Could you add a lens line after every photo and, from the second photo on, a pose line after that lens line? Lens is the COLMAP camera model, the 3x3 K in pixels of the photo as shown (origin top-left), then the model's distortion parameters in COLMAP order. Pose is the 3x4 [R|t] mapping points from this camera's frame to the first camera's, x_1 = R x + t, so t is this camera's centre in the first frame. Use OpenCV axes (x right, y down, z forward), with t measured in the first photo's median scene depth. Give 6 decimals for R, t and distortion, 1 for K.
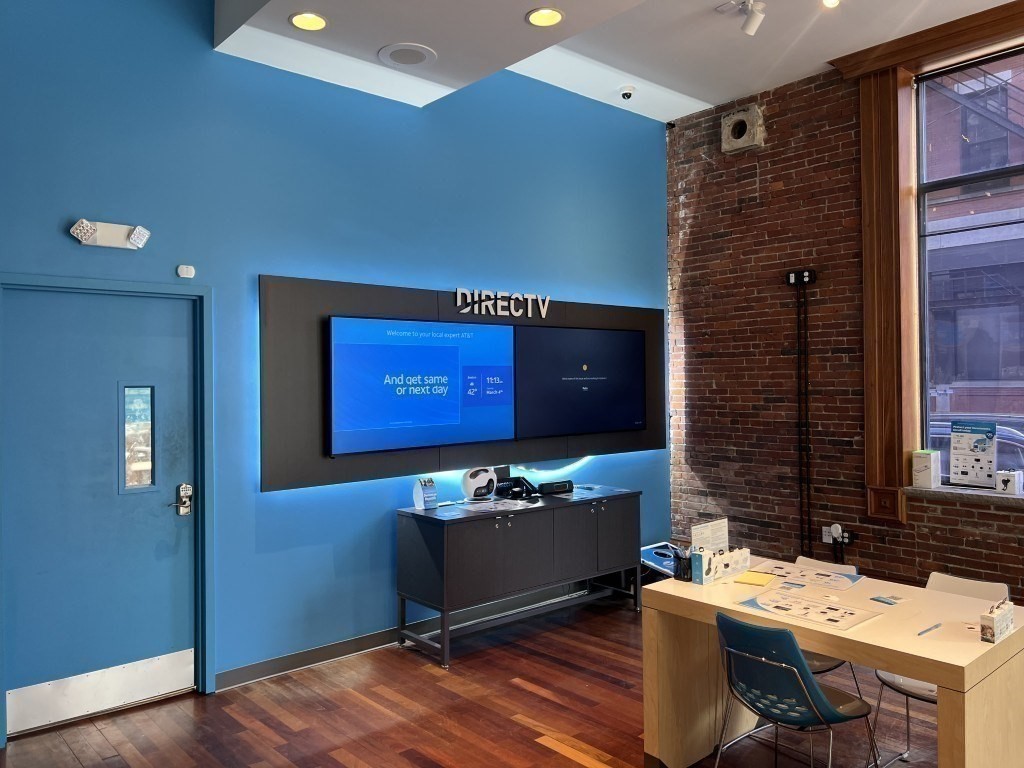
lens RADIAL K [[771.9, 0, 511.9], [0, 771.9, 380.0], [0, 0, 1]] dist [0.054556, -0.052925]
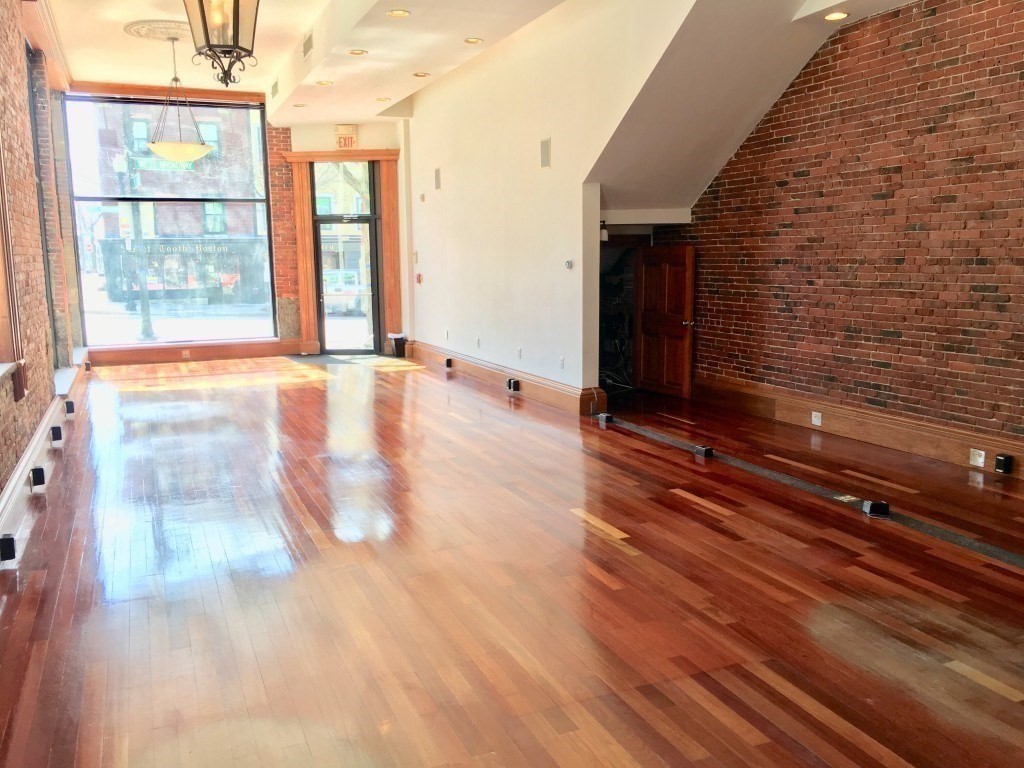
lens RADIAL K [[876.0, 0, 504.7], [0, 876.0, 382.1], [0, 0, 1]] dist [0.036151, 0.006429]
pose [[-0.946967, -0.020716, 0.320663, -0.142856], [0.025961, 0.989725, 0.140605, 0.022890], [-0.320281, 0.141473, -0.936699, 1.517651]]
